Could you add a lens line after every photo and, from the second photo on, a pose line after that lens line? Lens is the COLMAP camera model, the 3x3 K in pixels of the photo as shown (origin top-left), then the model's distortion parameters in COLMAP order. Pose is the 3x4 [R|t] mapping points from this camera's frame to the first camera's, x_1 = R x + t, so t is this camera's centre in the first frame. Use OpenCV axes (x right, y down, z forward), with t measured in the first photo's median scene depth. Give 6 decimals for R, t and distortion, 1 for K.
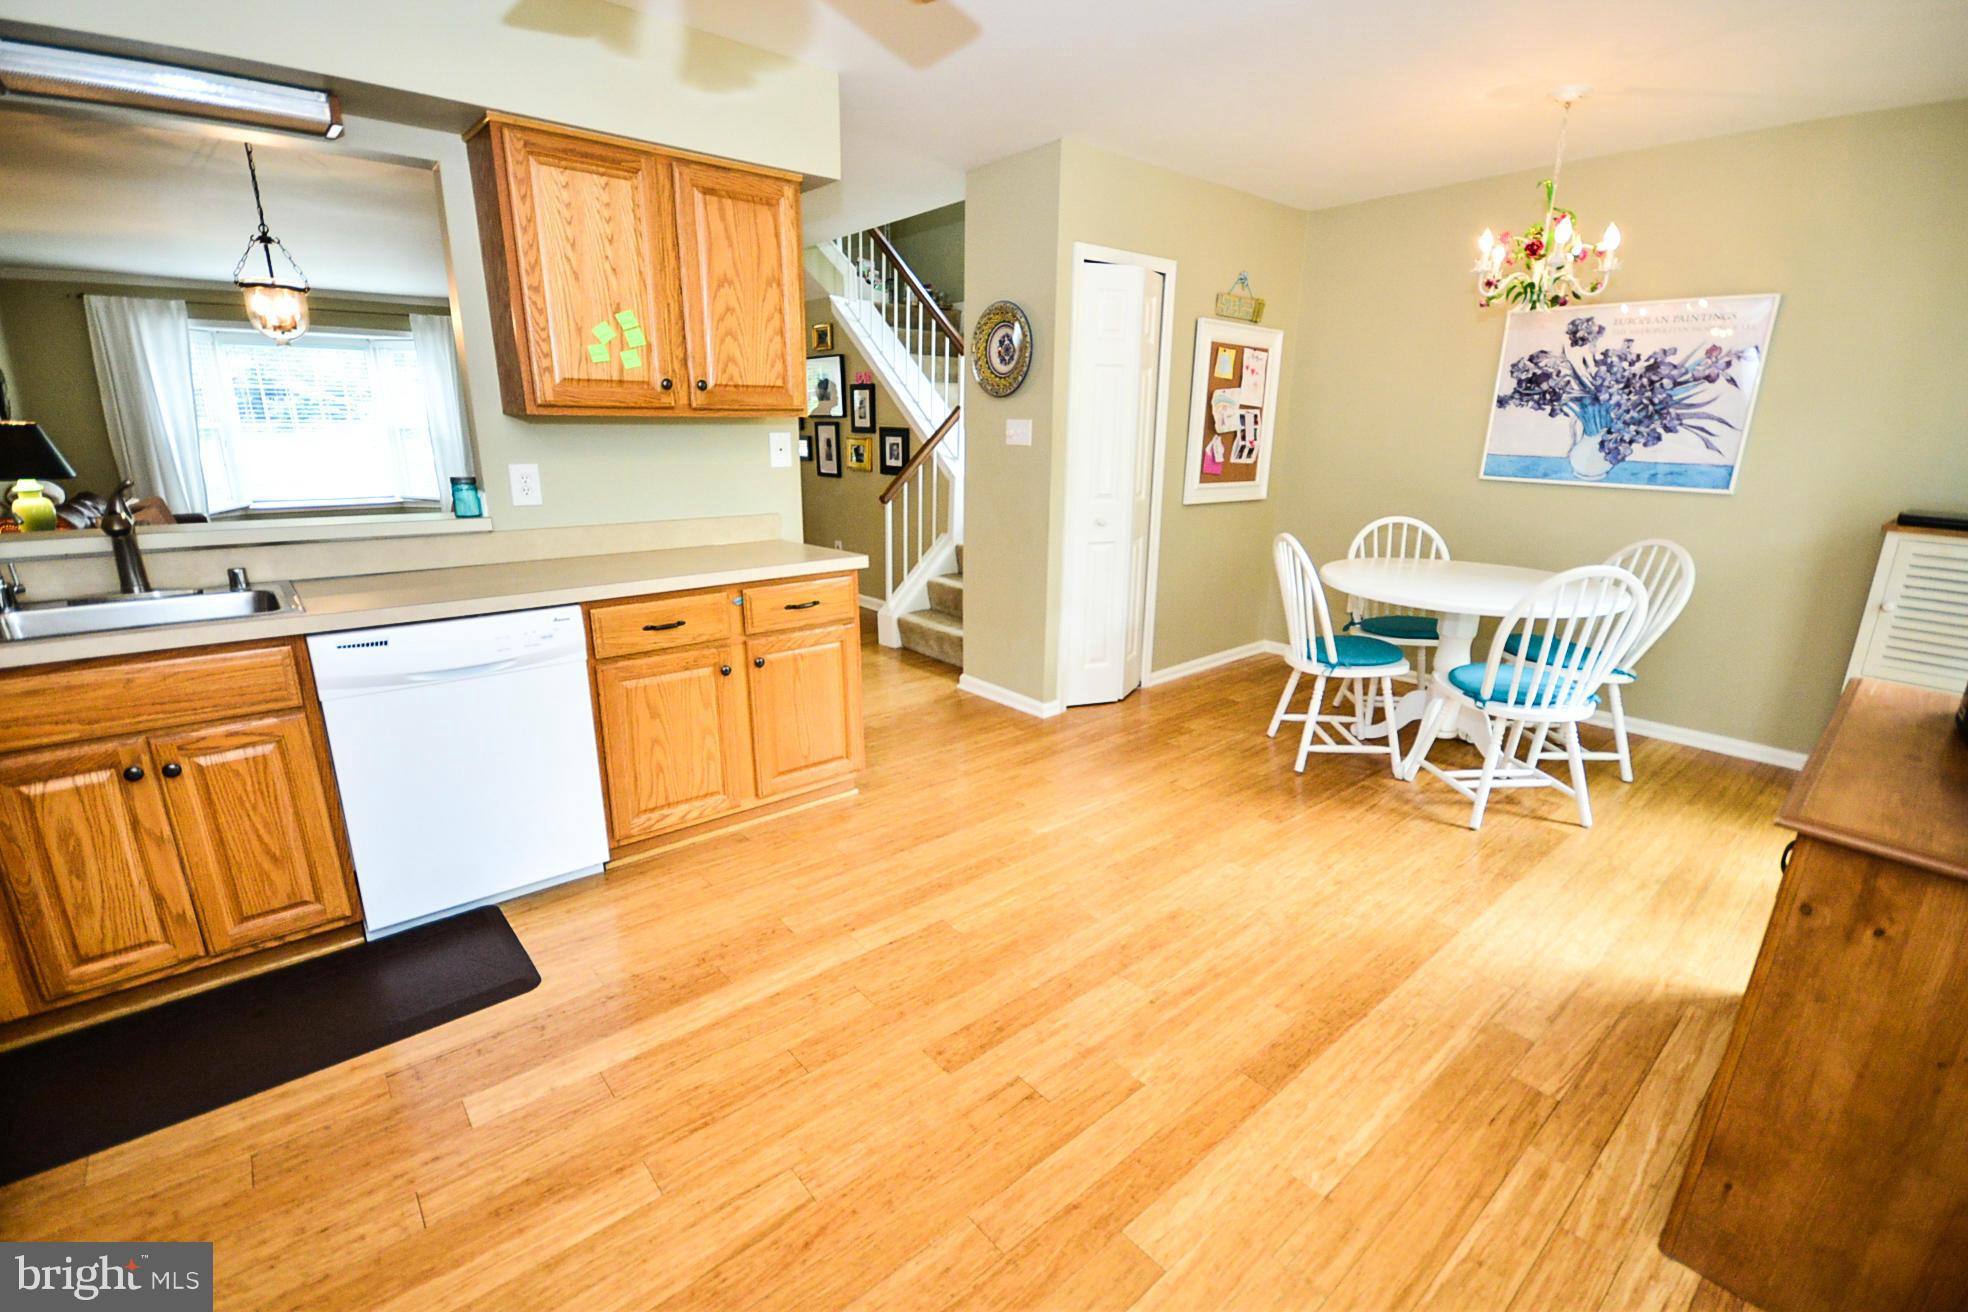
lens RADIAL K [[858.6, 0, 981.5], [0, 858.6, 661.7], [0, 0, 1]] dist [0.007759, -0.010686]
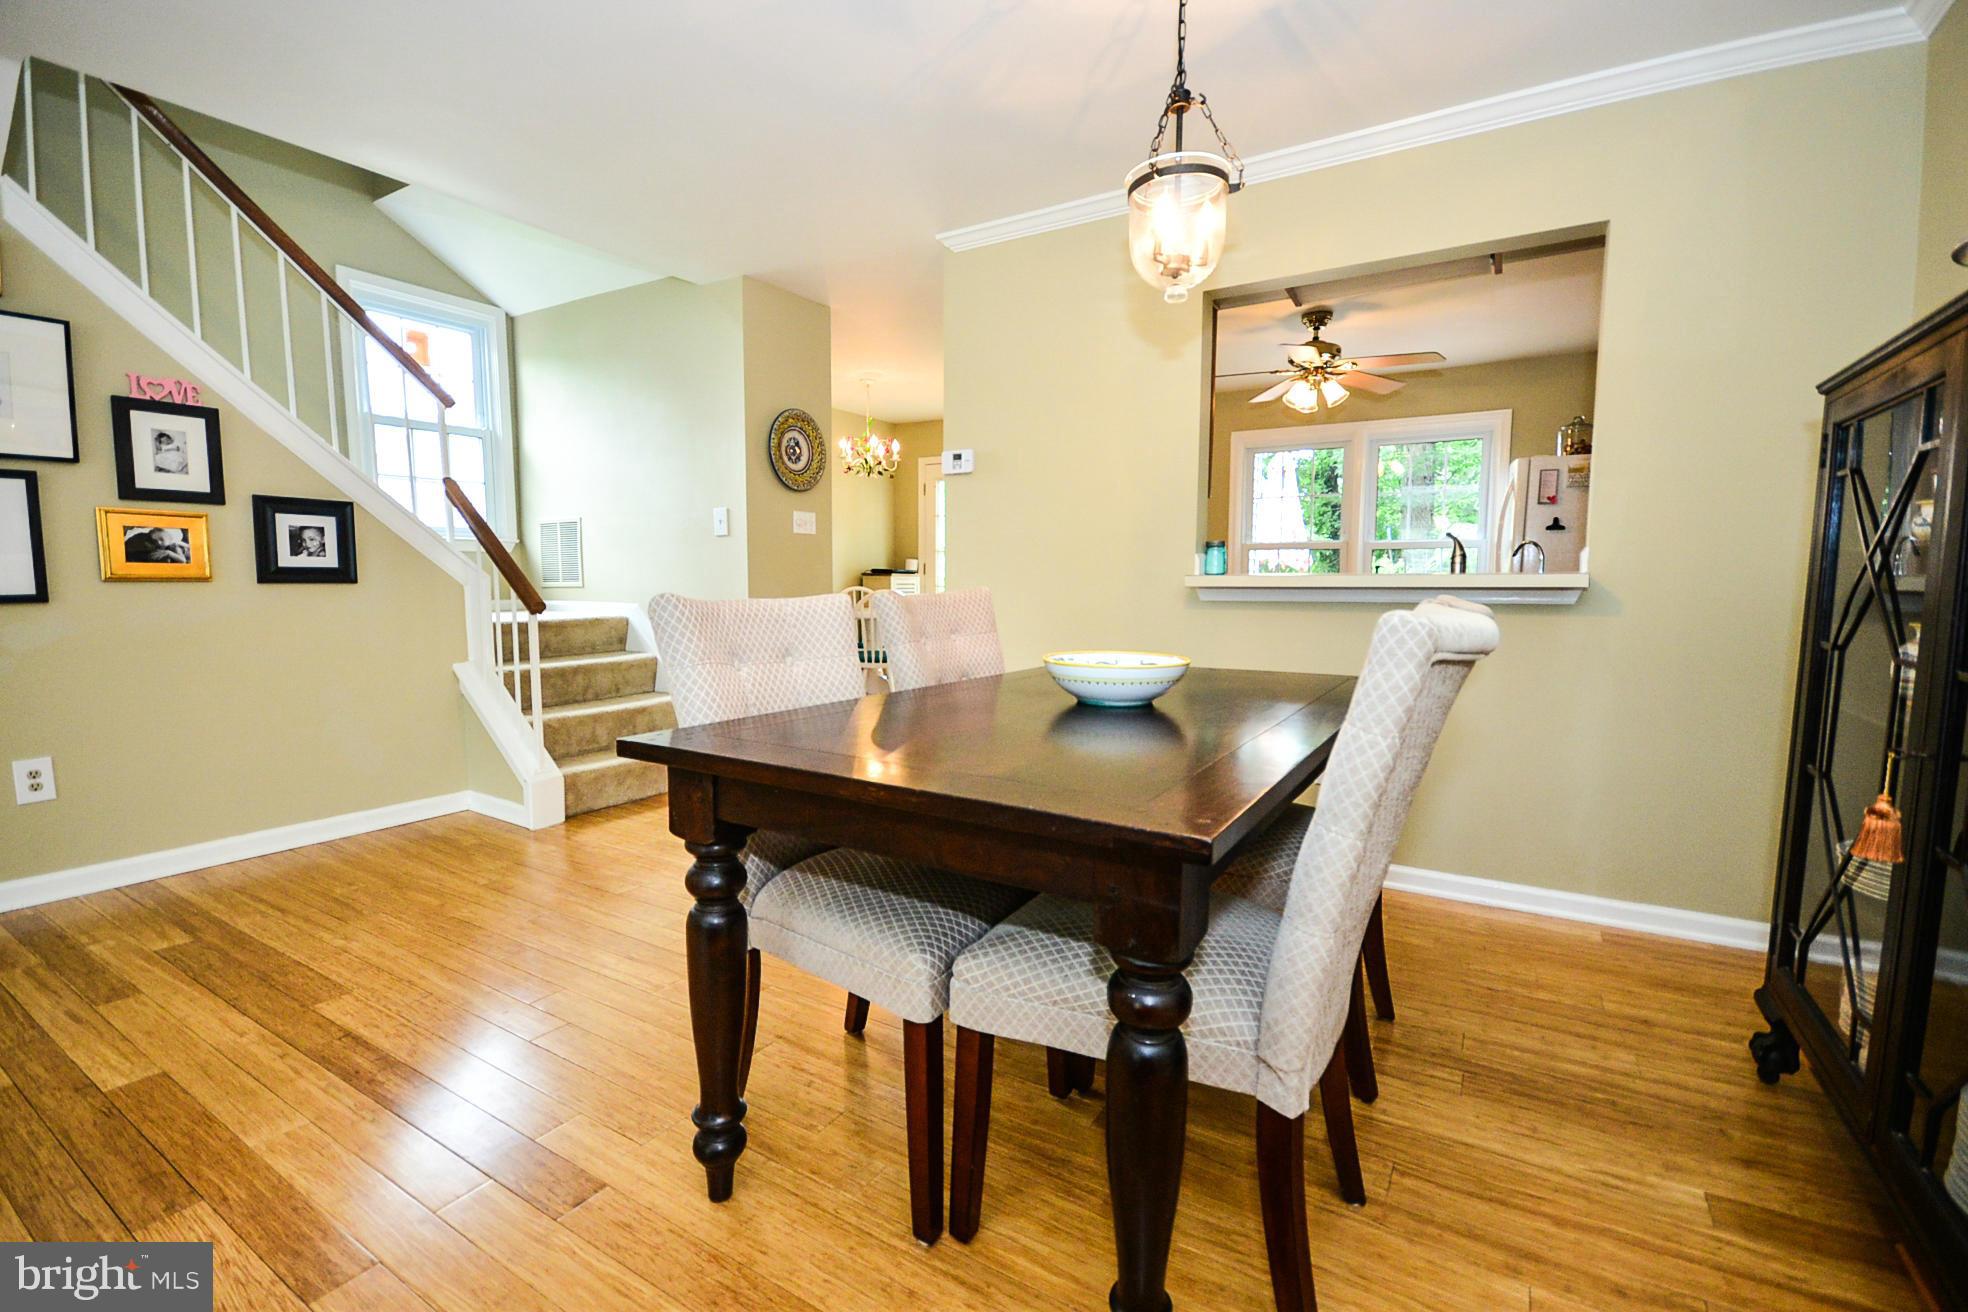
lens RADIAL K [[865.1, 0, 973.8], [0, 865.1, 657.5], [0, 0, 1]] dist [0.004557, -0.009460]
pose [[-0.307400, -0.101001, 0.946205, -1.224300], [0.248341, 0.951377, 0.182233, -0.269135], [-0.918603, 0.290999, -0.267371, 1.241886]]
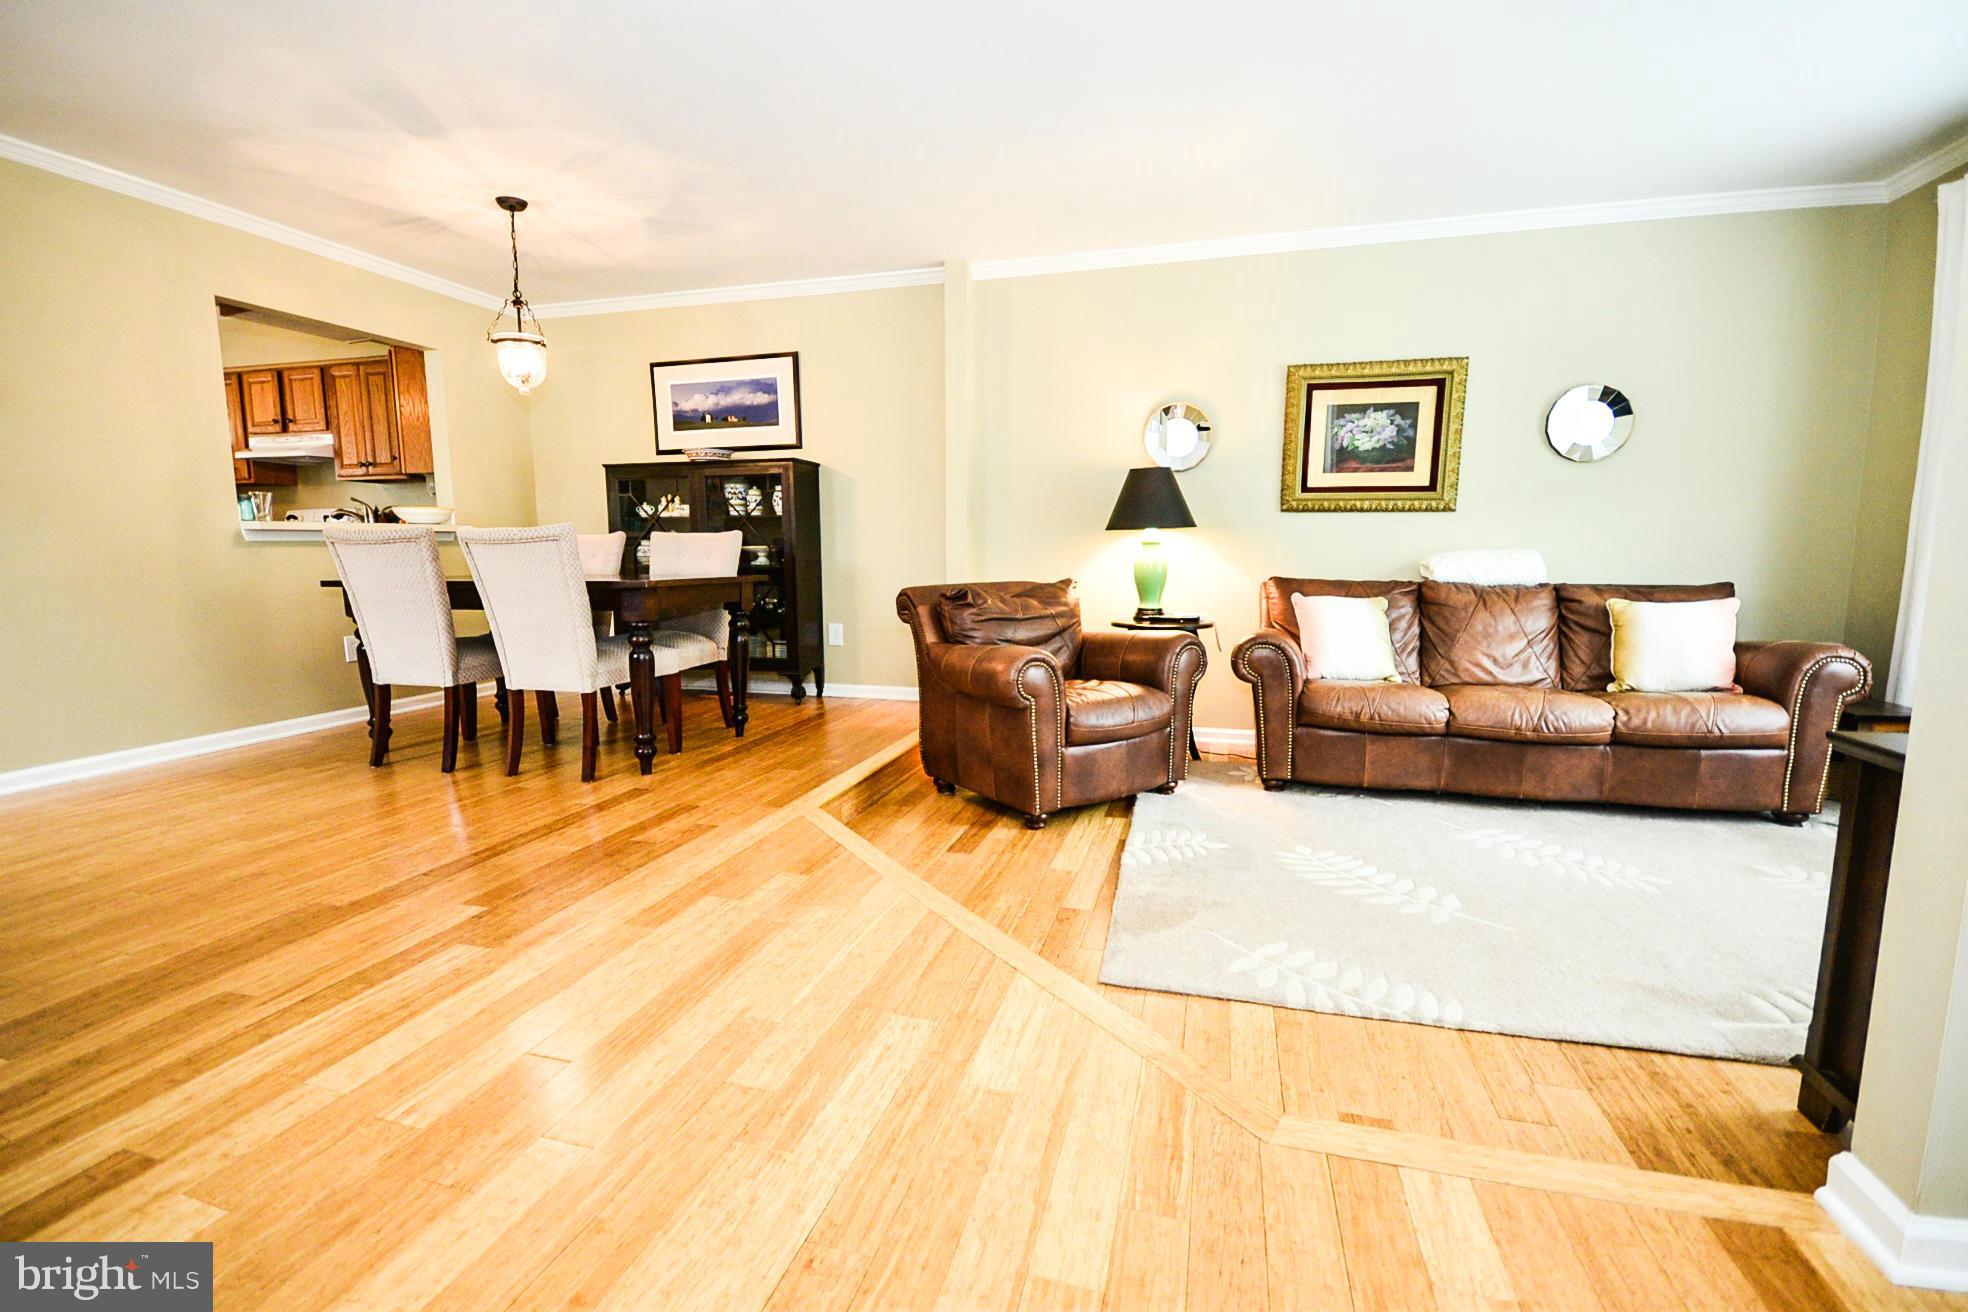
lens RADIAL K [[858.6, 0, 981.5], [0, 858.6, 661.7], [0, 0, 1]] dist [0.007759, -0.010686]
pose [[-0.828136, 0.062264, -0.557059, -0.617469], [-0.158502, 0.927238, 0.339273, -0.490615], [0.537651, 0.369259, -0.758010, 2.197916]]
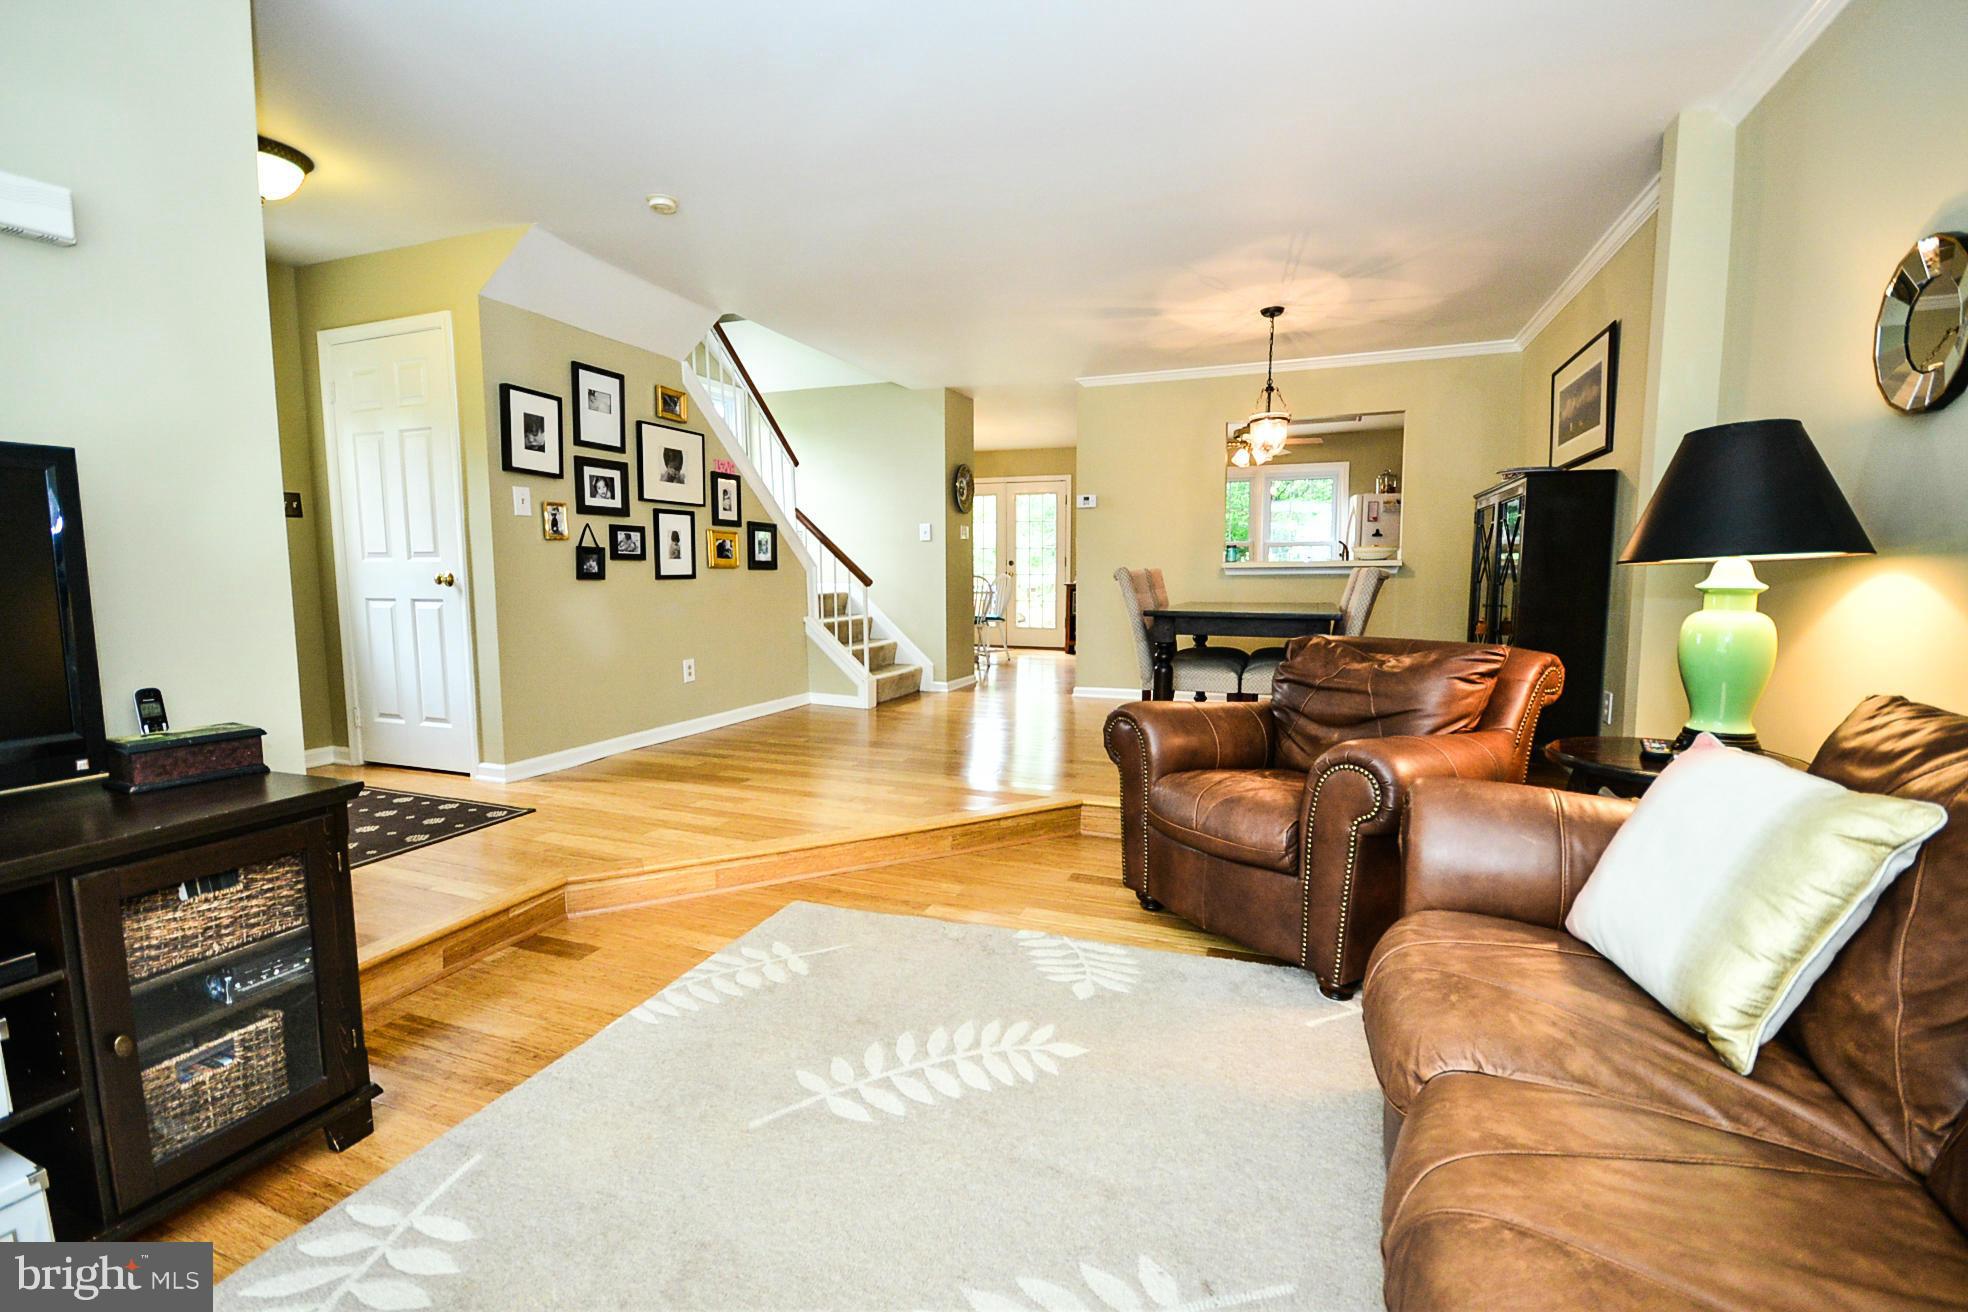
lens RADIAL K [[865.1, 0, 973.8], [0, 865.1, 657.5], [0, 0, 1]] dist [0.004557, -0.009460]
pose [[-0.474124, -0.096865, 0.875114, -1.768884], [0.234695, 0.944063, 0.231652, -0.475867], [-0.848602, 0.315216, -0.424869, 2.012238]]
